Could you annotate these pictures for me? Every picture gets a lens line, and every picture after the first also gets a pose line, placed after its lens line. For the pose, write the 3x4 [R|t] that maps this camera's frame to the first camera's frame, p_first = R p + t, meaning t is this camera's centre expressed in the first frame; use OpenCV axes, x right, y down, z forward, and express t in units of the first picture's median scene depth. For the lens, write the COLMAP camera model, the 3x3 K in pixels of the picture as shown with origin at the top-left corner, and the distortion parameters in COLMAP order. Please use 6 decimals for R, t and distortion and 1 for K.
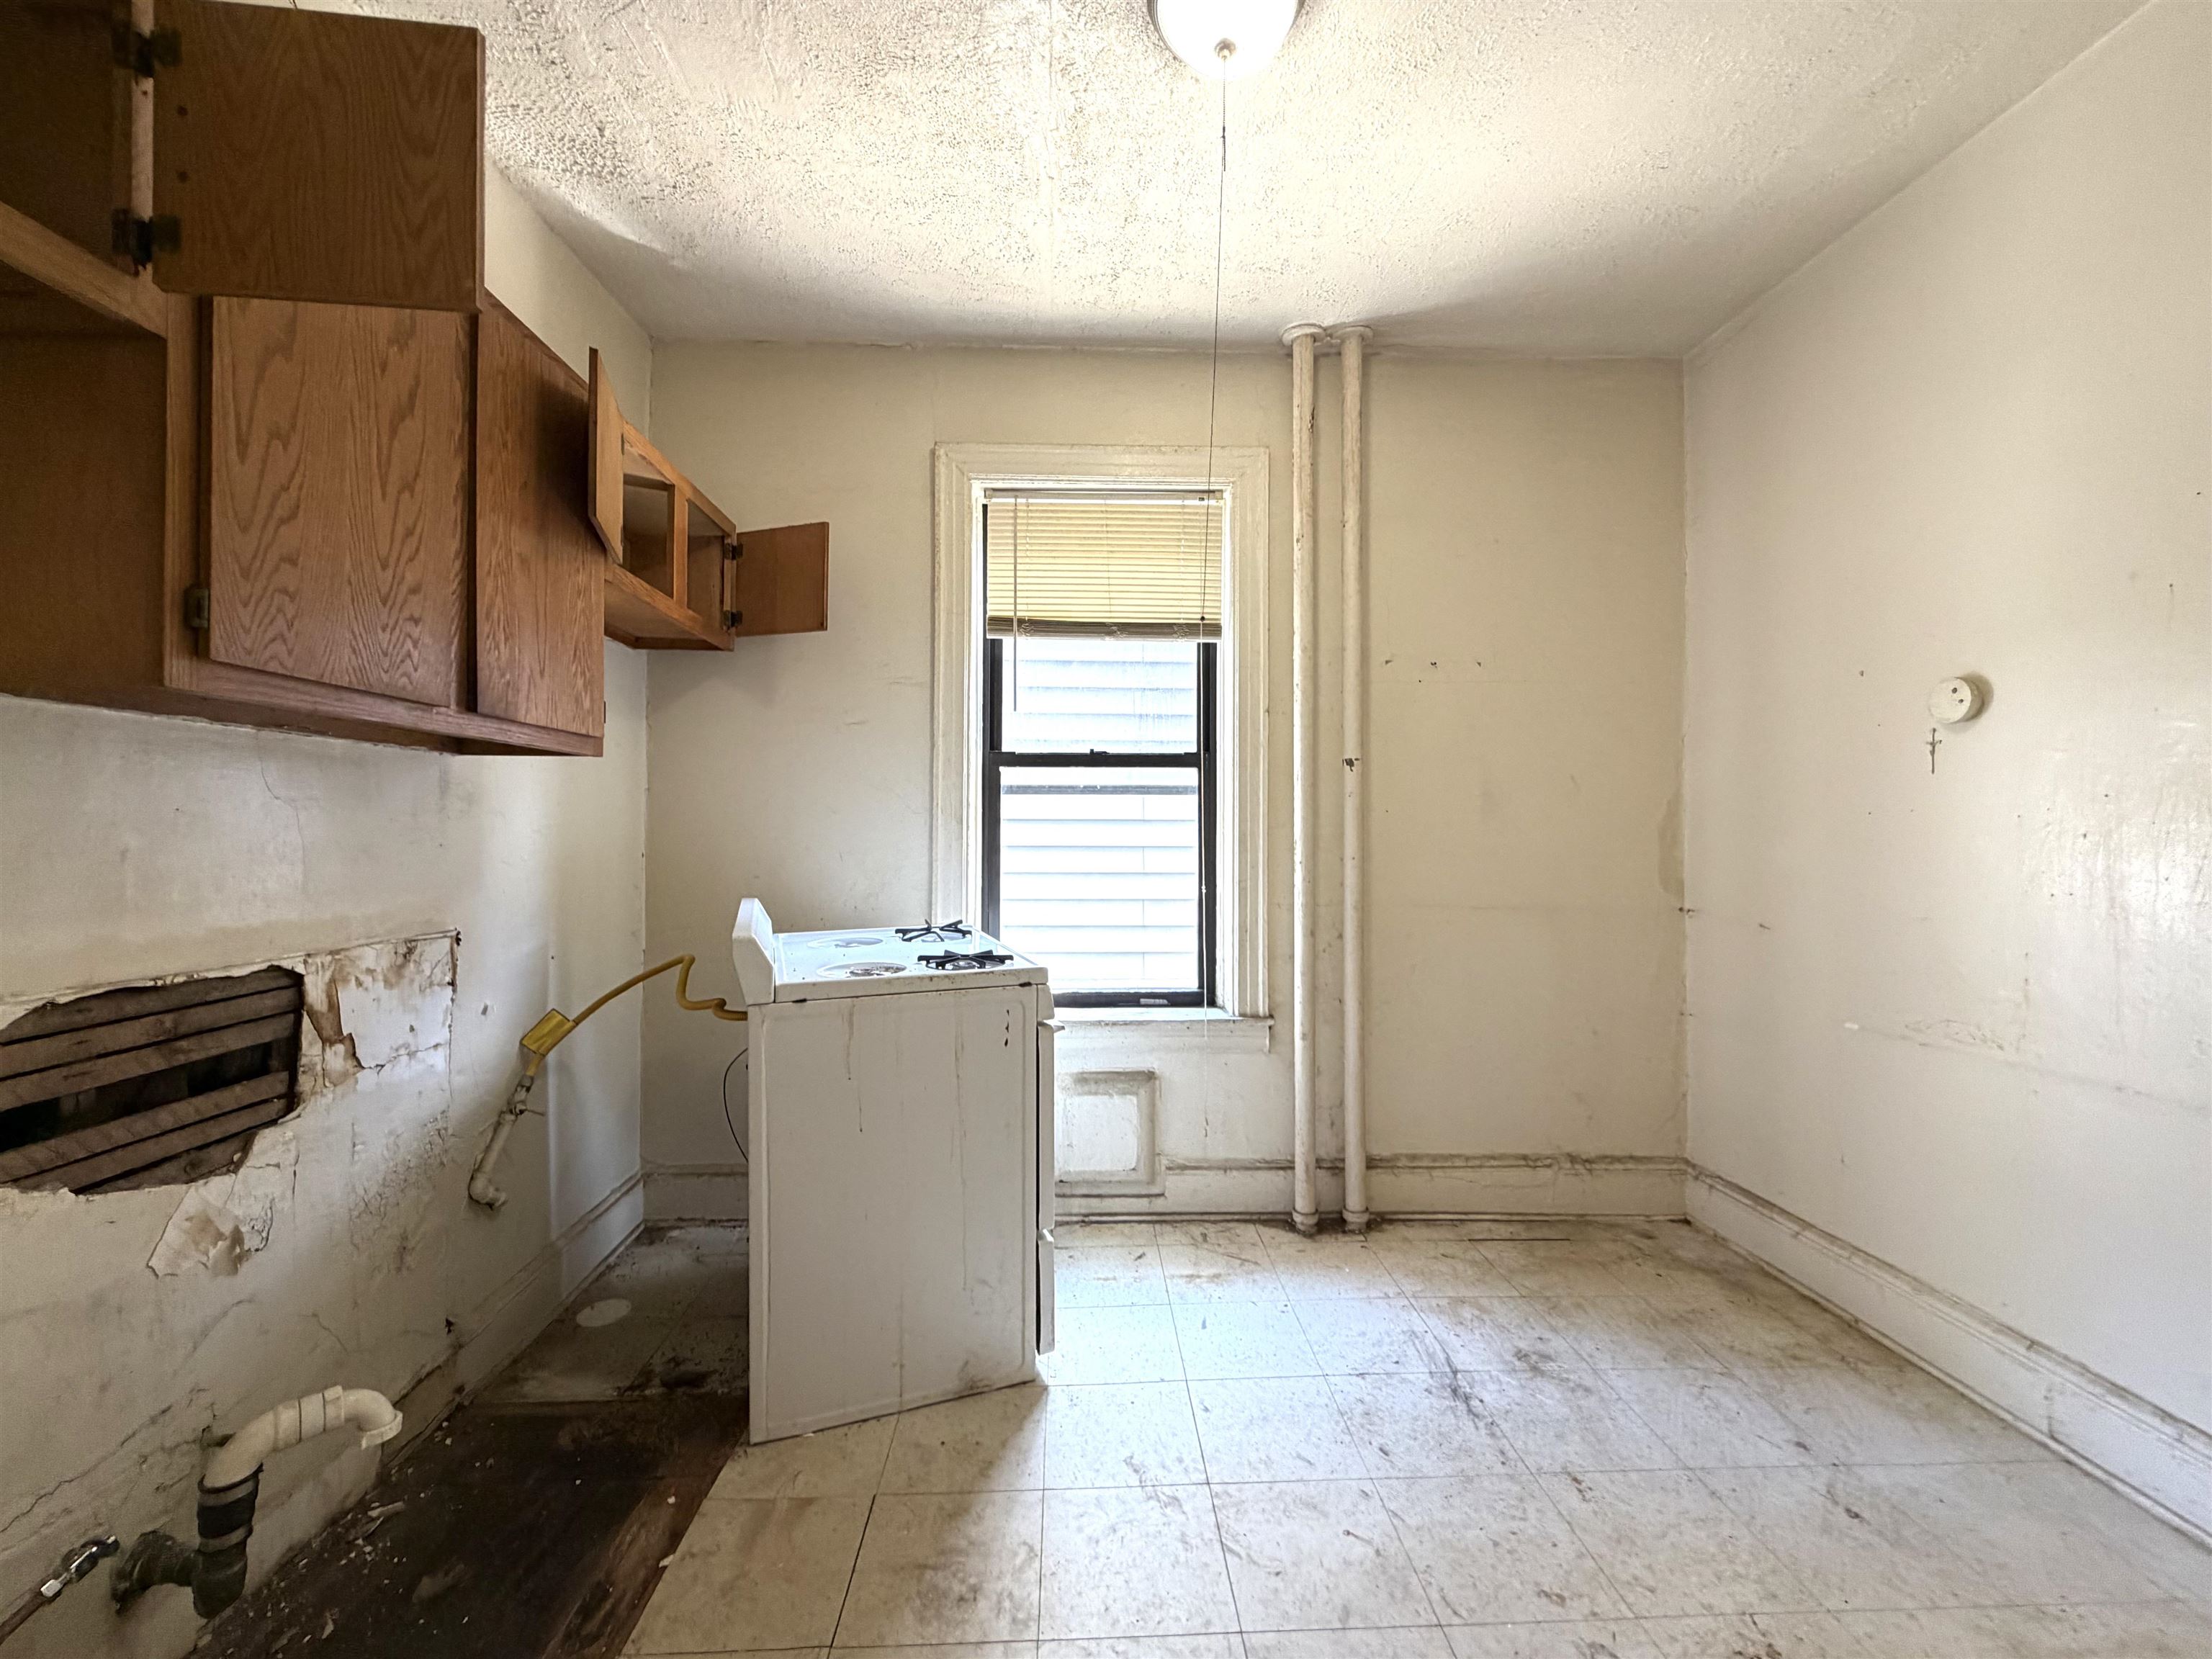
lens RADIAL K [[882.7, 0, 1101.0], [0, 882.7, 827.3], [0, 0, 1]] dist [-0.002357, 0.000971]
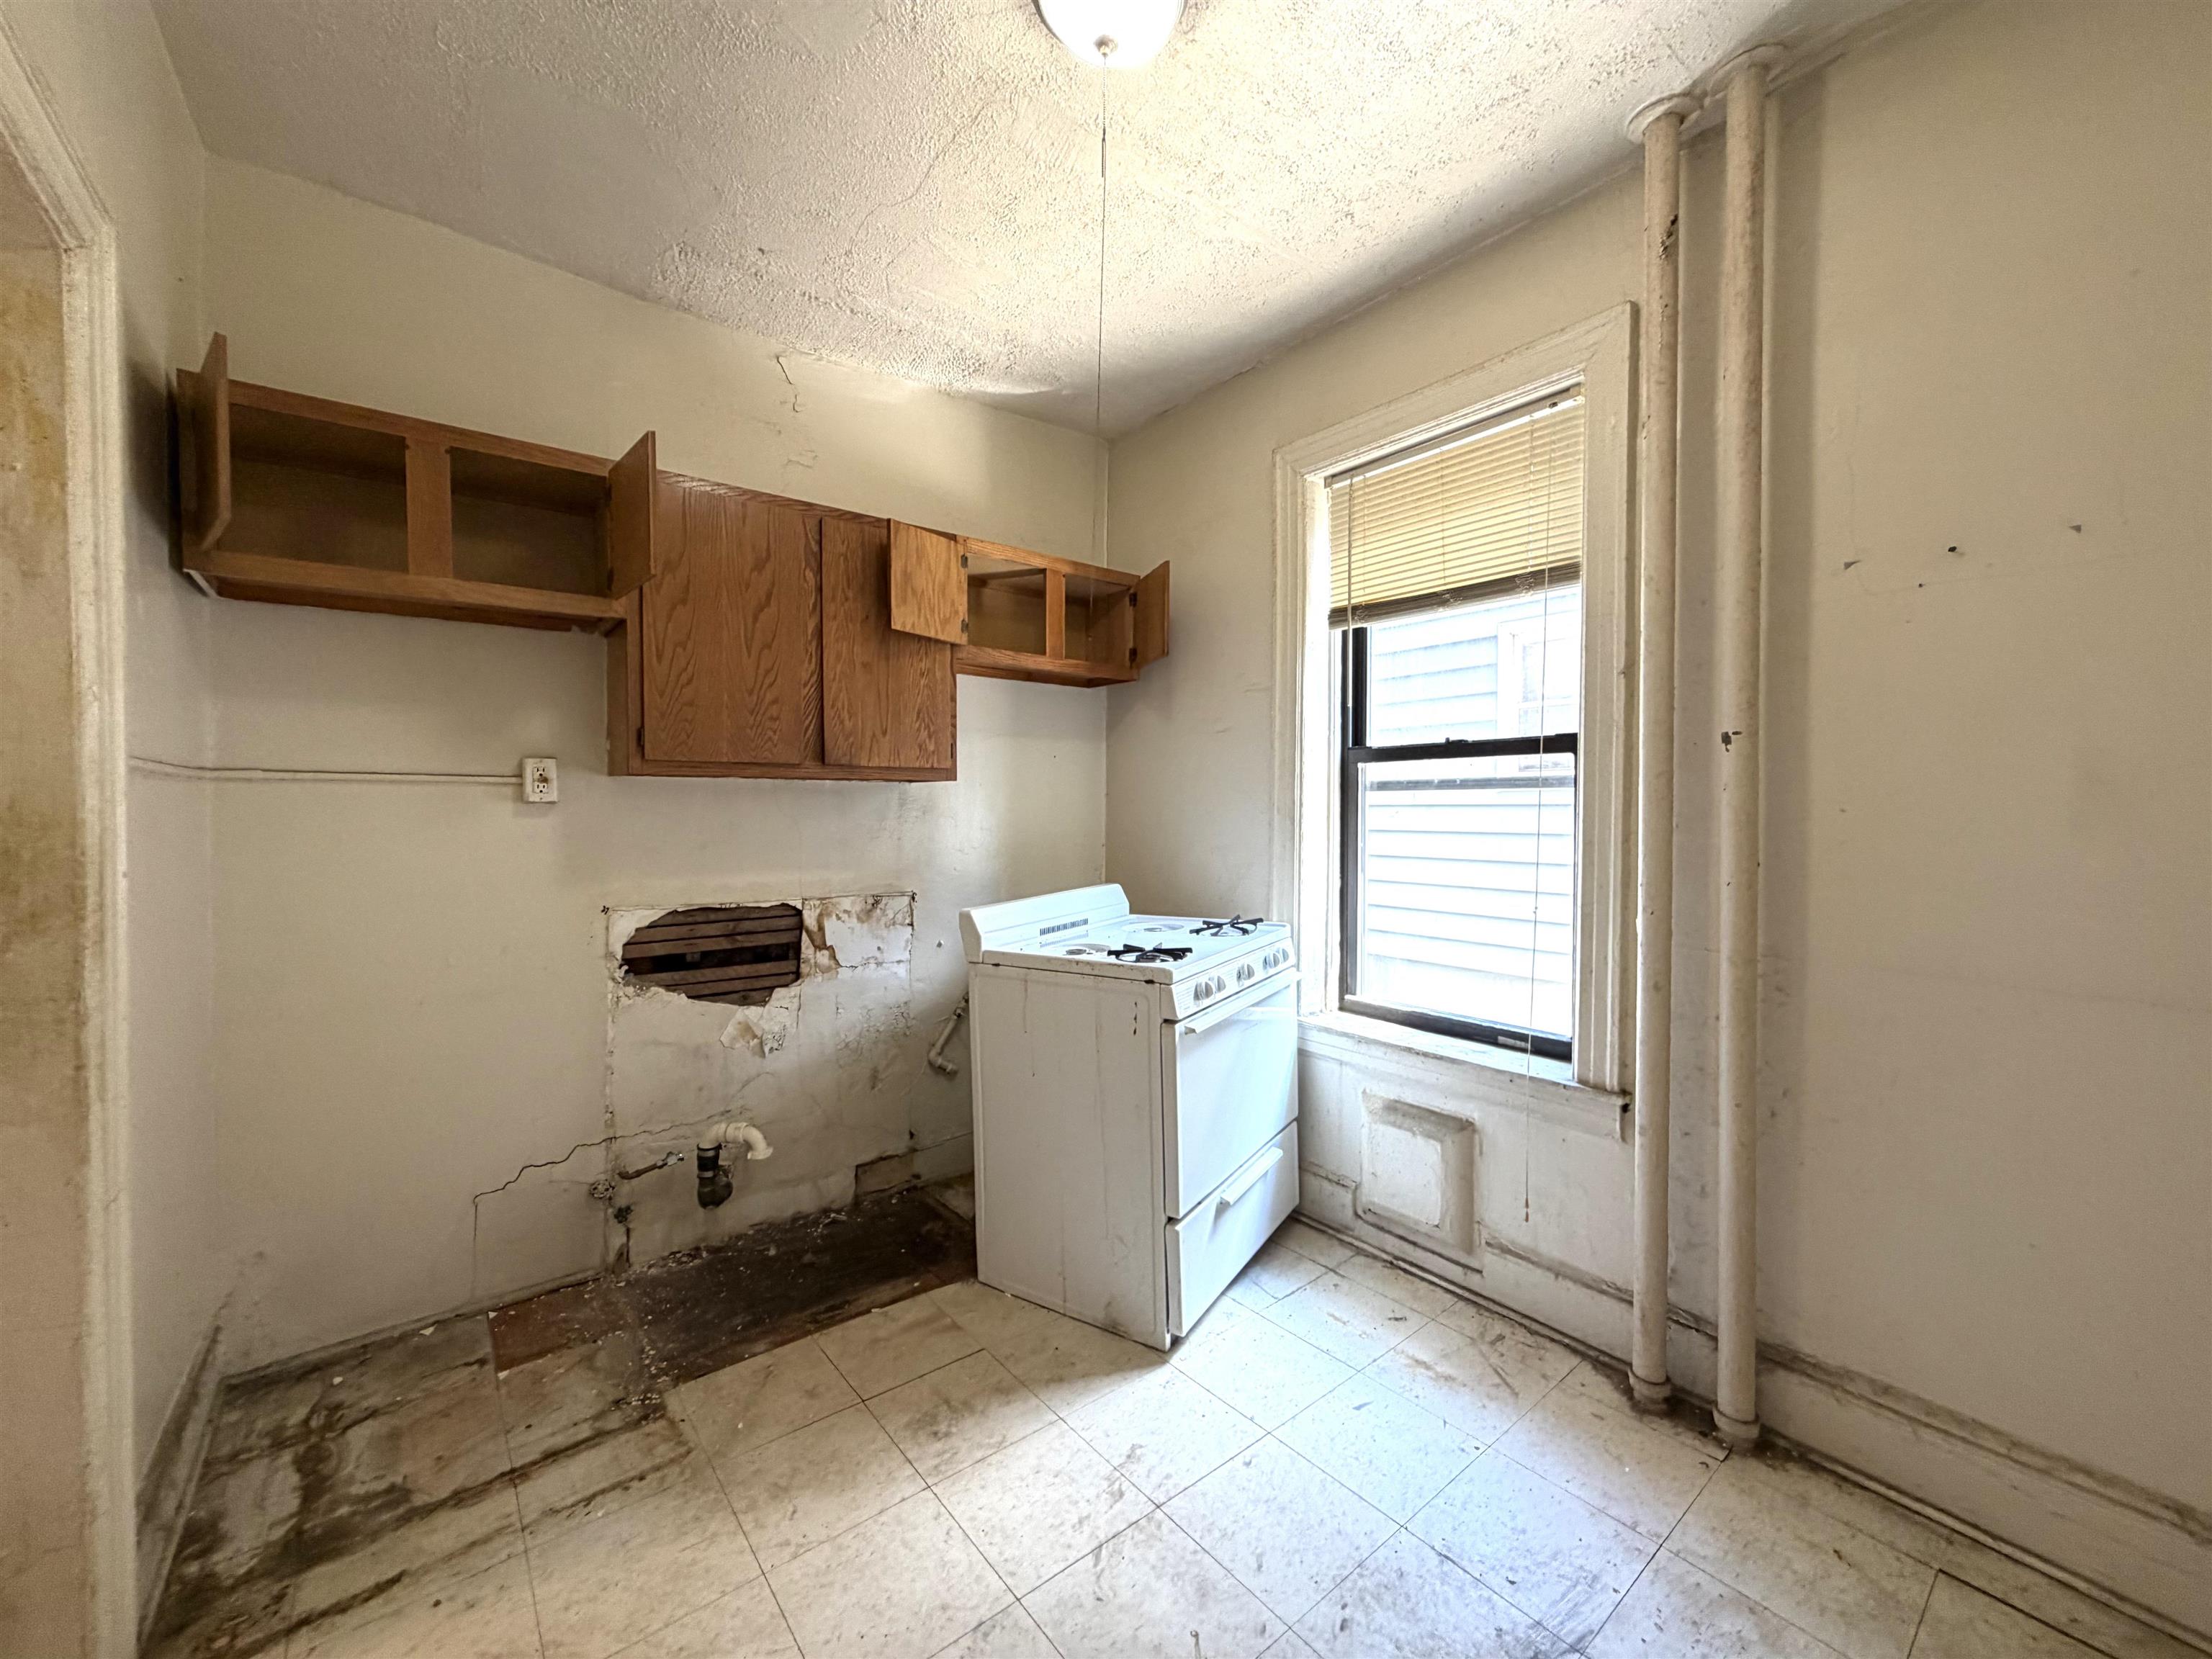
lens RADIAL K [[882.7, 0, 1101.5], [0, 882.7, 827.3], [0, 0, 1]] dist [-0.002357, 0.000971]
pose [[0.590197, 0.015269, -0.807115, 0.776798], [0.006014, 0.999710, 0.023311, -0.036460], [0.807237, -0.018612, 0.589934, 0.338491]]
